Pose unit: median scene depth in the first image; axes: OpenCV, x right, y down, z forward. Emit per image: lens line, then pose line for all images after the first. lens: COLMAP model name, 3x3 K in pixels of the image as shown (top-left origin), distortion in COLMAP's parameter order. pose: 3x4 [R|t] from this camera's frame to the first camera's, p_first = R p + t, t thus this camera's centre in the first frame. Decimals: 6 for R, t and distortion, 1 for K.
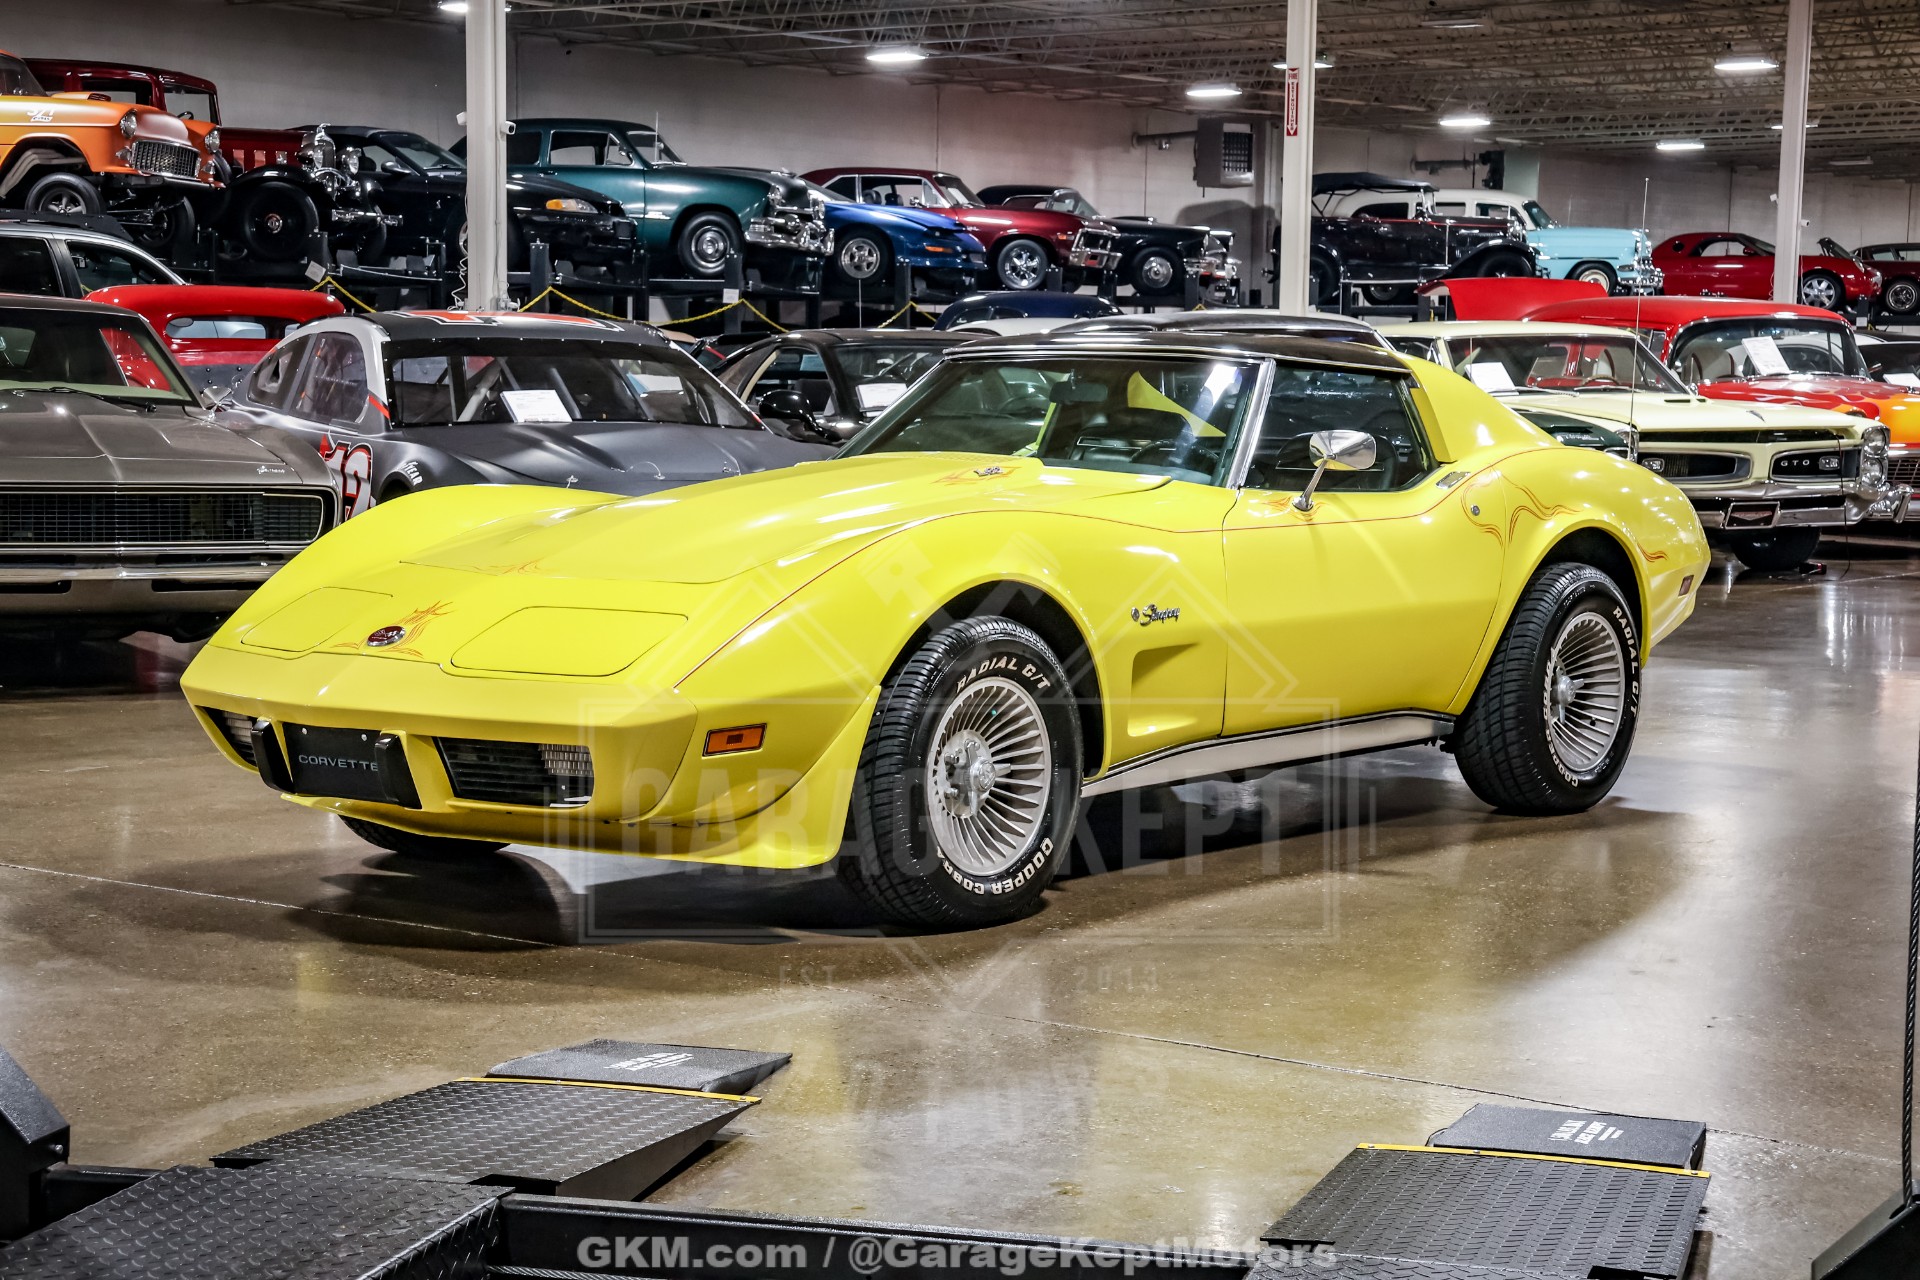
lens RADIAL K [[3430.7, 0, 959.4], [0, 3430.7, 639.4], [0, 0, 1]] dist [0.176029, 0.775023]
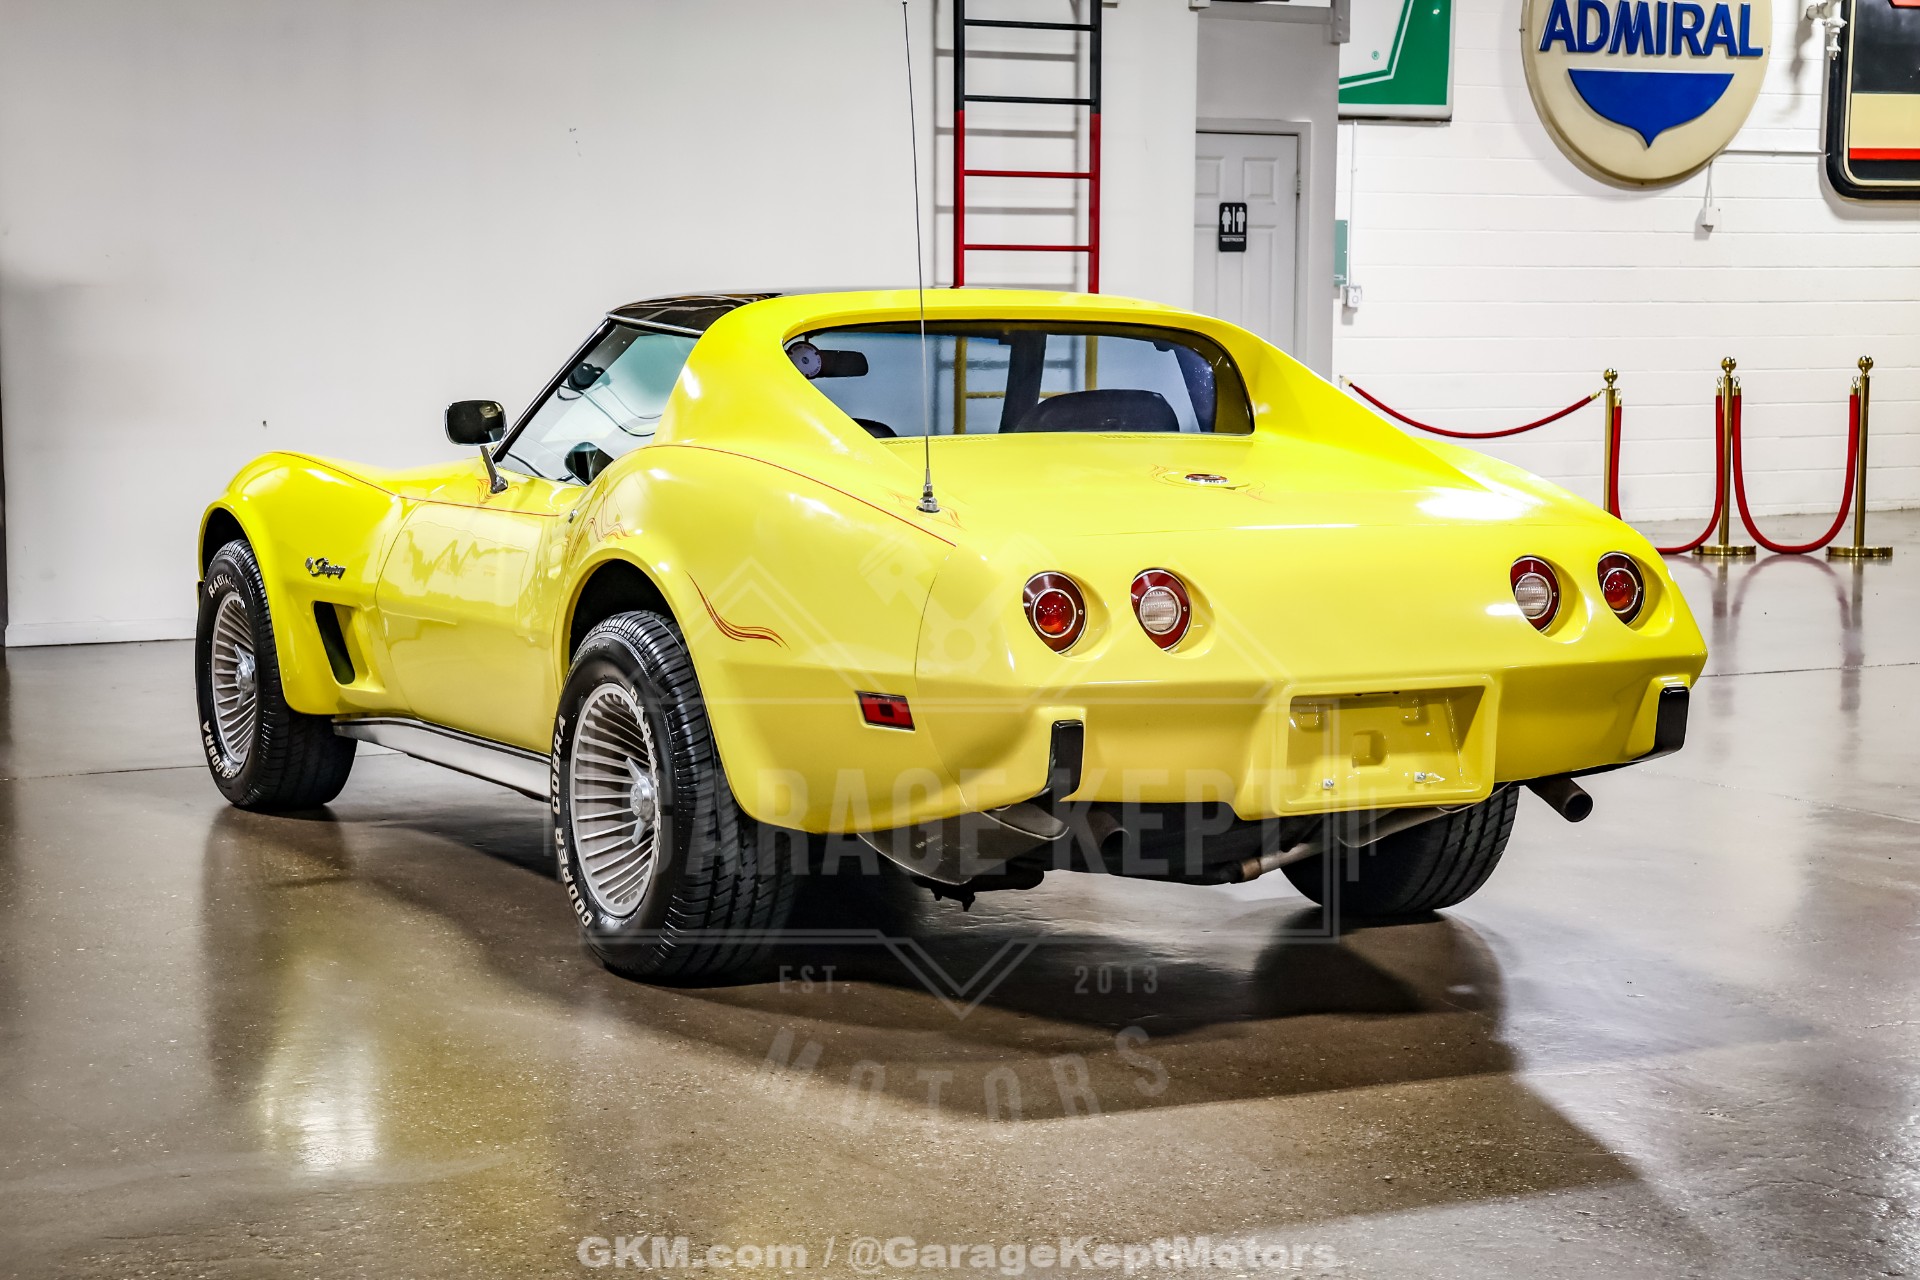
lens RADIAL K [[3430.7, 0, 959.4], [0, 3430.7, 639.4], [0, 0, 1]] dist [0.176029, 0.775023]
pose [[-0.399761, 0.068124, -0.914084, 0.240374], [-0.084952, 0.990189, 0.110948, -0.030283], [0.912674, 0.122006, -0.390051, 0.411254]]
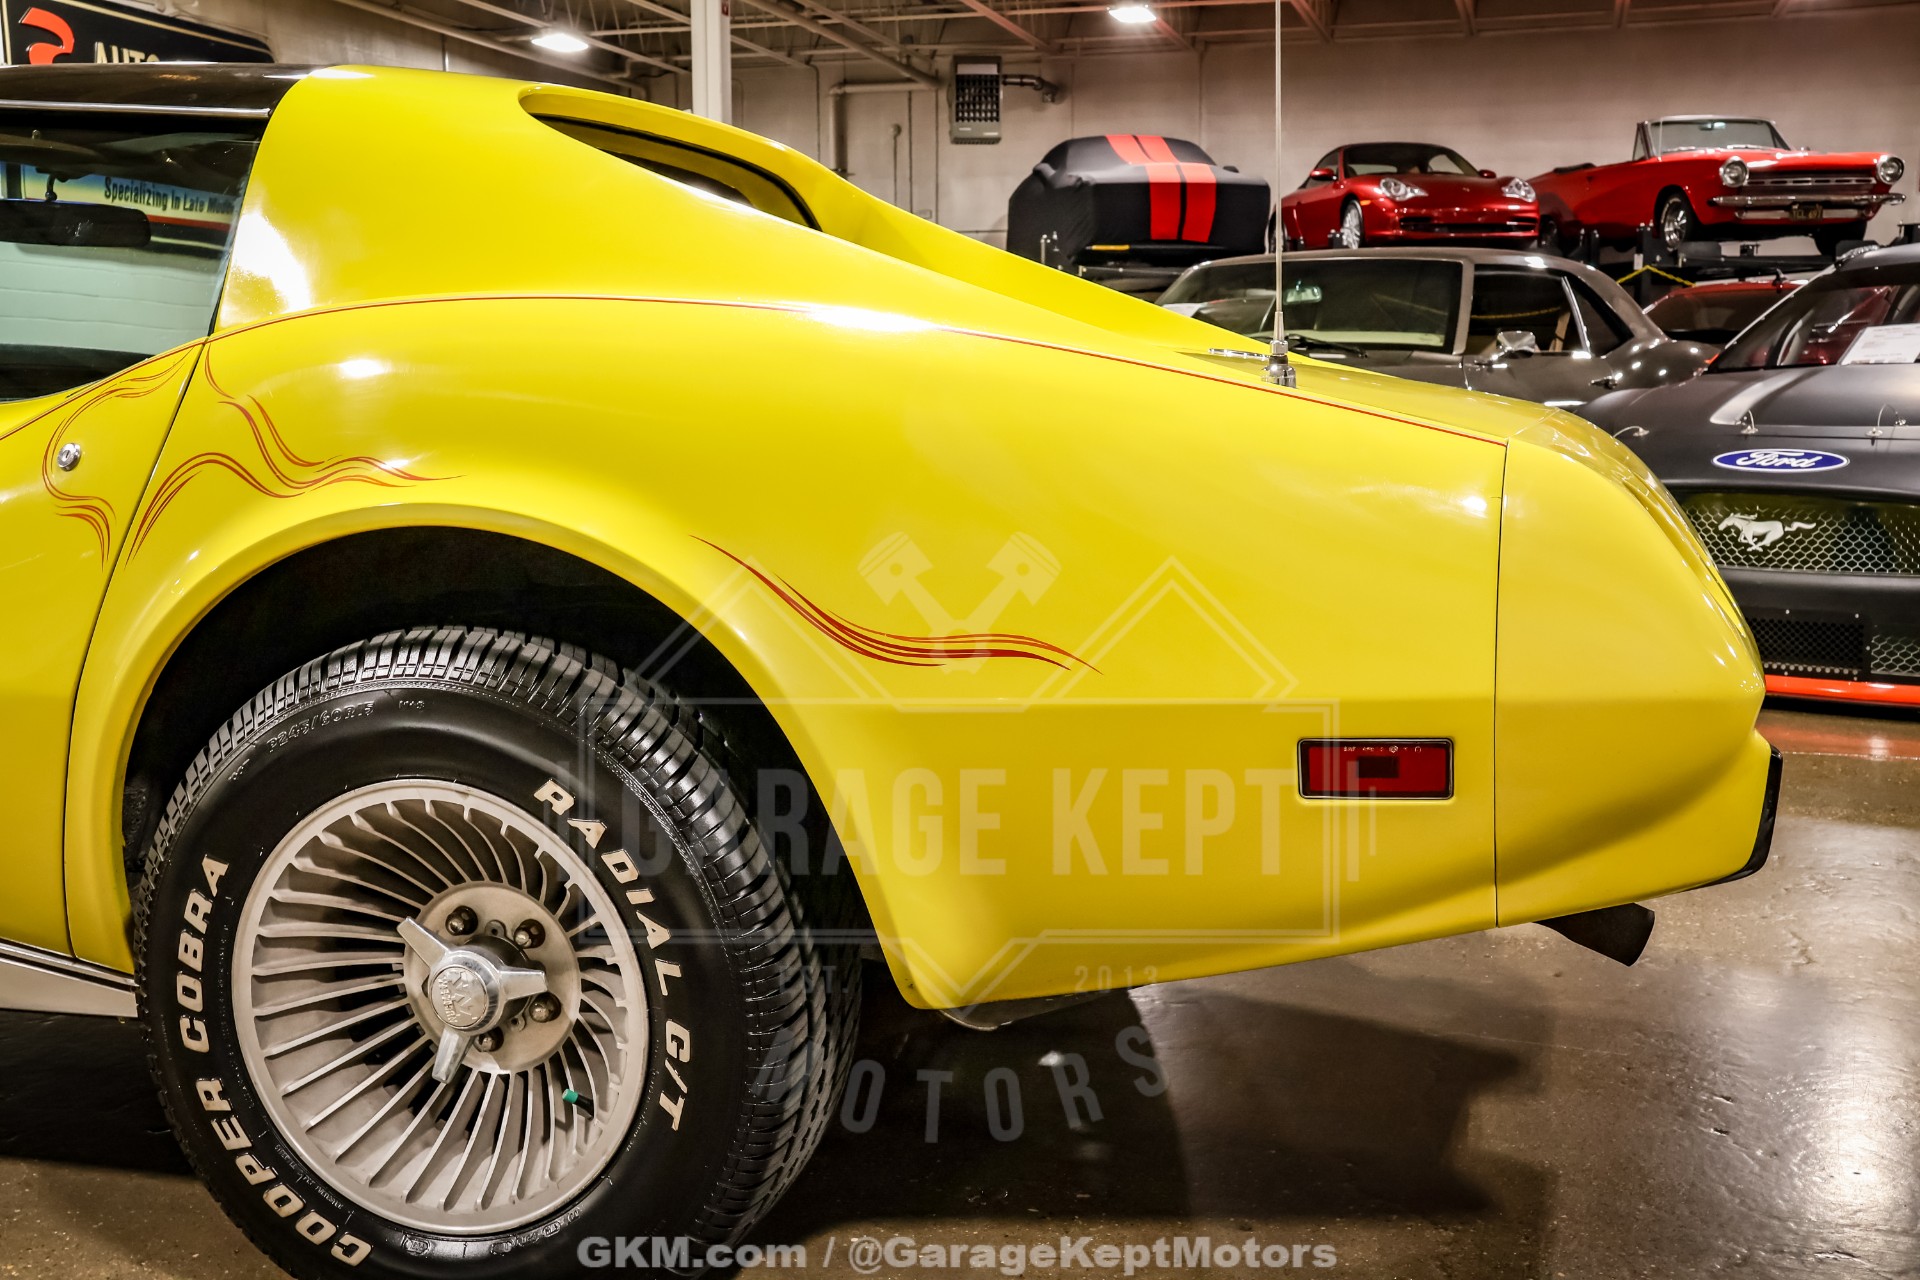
lens RADIAL K [[2145.9, 0, 950.0], [0, 2145.9, 643.6], [0, 0, 1]] dist [-0.043678, 0.294415]
pose [[0.376916, 0.104577, -0.920325, 0.121842], [-0.068954, 0.994017, 0.084711, -0.013134], [0.923677, 0.031531, 0.381871, 0.299710]]
